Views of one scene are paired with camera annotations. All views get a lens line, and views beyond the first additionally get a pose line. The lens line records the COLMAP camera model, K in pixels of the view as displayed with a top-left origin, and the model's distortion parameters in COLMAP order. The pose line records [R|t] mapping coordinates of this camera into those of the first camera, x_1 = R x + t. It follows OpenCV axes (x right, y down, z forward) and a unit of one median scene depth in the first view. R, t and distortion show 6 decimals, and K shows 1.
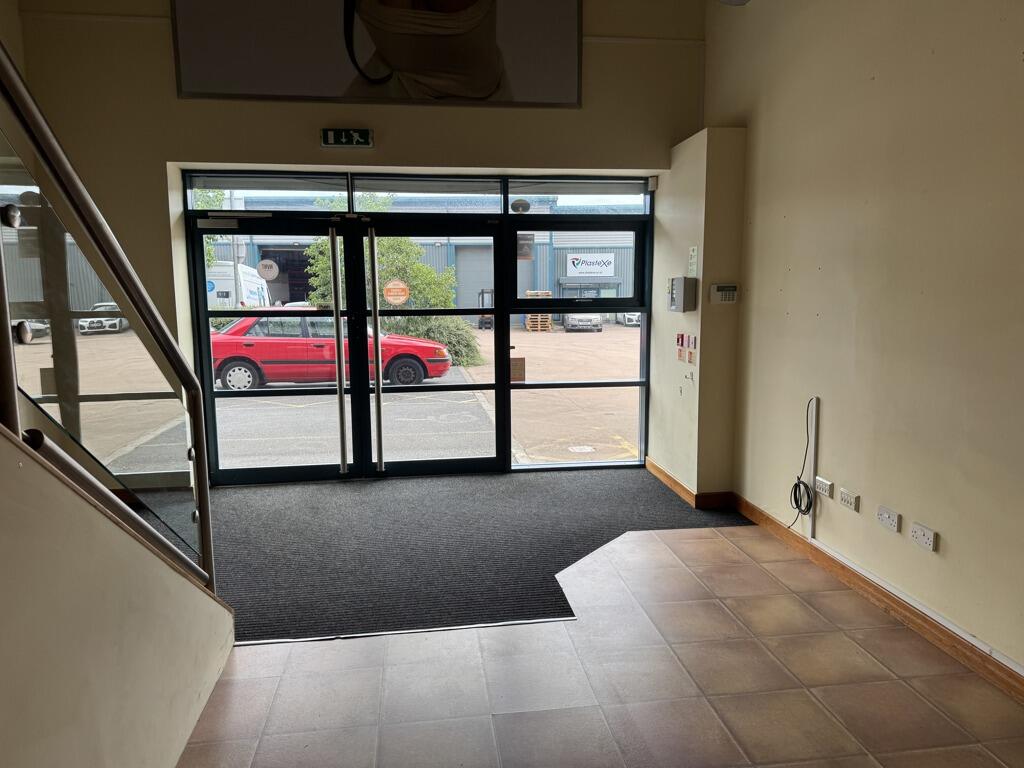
lens RADIAL K [[721.2, 0, 512.0], [0, 721.2, 384.0], [0, 0, 1]] dist [0.069986, -0.090127]
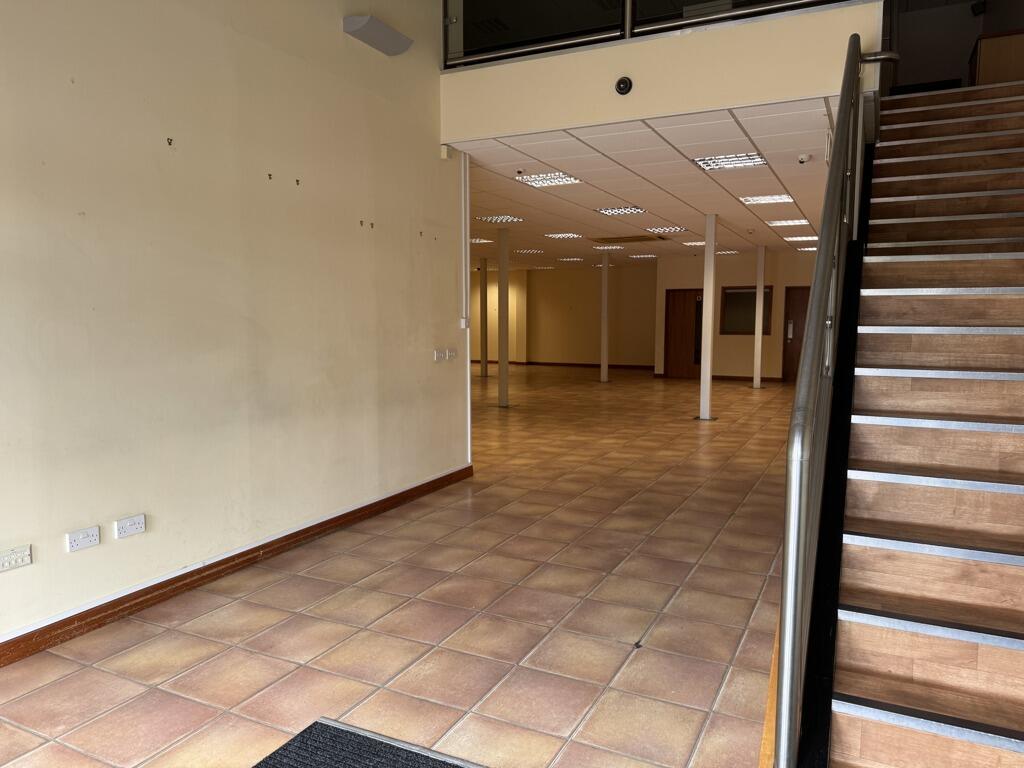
lens RADIAL K [[721.2, 0, 512.0], [0, 721.2, 384.0], [0, 0, 1]] dist [0.069986, -0.090127]
pose [[-0.830860, -0.047164, 0.554480, -0.580666], [0.074310, 0.978075, 0.194545, -0.196730], [-0.551498, 0.202843, -0.809138, 1.652439]]
